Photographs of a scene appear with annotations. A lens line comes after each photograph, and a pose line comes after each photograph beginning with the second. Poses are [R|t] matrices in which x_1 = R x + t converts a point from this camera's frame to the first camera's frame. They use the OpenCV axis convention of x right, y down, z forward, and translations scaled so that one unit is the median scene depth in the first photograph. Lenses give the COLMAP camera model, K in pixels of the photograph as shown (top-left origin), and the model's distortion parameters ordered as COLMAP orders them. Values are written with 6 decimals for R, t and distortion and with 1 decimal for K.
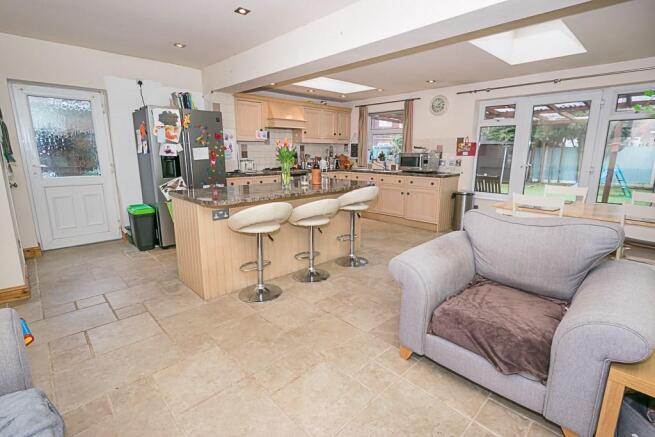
lens RADIAL K [[308.3, 0, 327.3], [0, 308.3, 218.1], [0, 0, 1]] dist [0.003734, -0.000064]
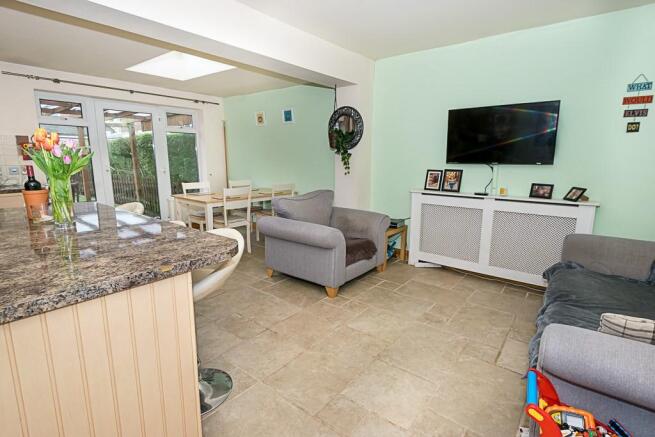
lens RADIAL K [[325.3, 0, 331.9], [0, 325.3, 214.9], [0, 0, 1]] dist [0.005088, -0.002212]
pose [[-0.136115, -0.179068, 0.974376, -0.538181], [0.200654, 0.958162, 0.204118, -0.108830], [-0.970160, 0.223296, -0.094489, 0.482245]]
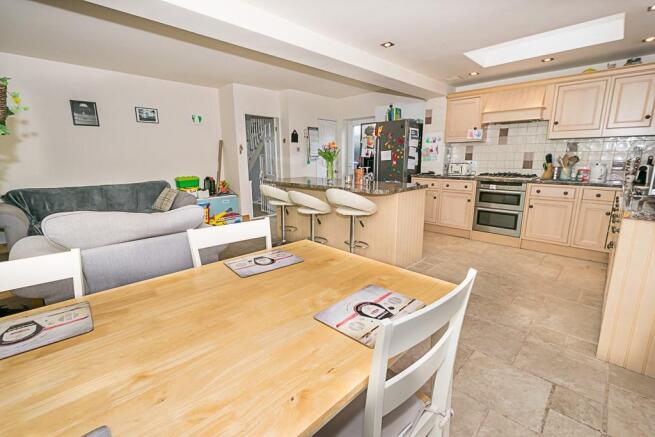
lens RADIAL K [[294.2, 0, 327.0], [0, 294.2, 216.6], [0, 0, 1]] dist [0.007453, -0.001499]
pose [[0.013619, 0.199070, -0.979891, 0.812005], [-0.207366, 0.959238, 0.191993, -0.147165], [0.978169, 0.200581, 0.054344, 0.732666]]
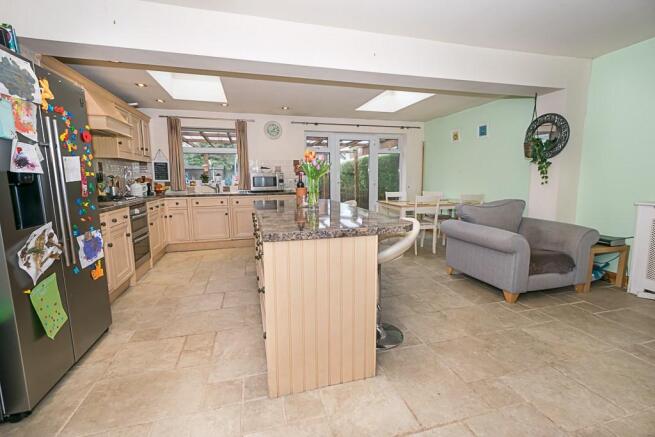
lens RADIAL K [[294.2, 0, 329.5], [0, 294.2, 218.6], [0, 0, 1]] dist [0.007453, -0.001499]
pose [[0.473333, -0.130868, 0.871108, -0.609976], [0.194904, 0.979952, 0.041315, -0.077761], [-0.859051, 0.150227, 0.489351, 0.450588]]
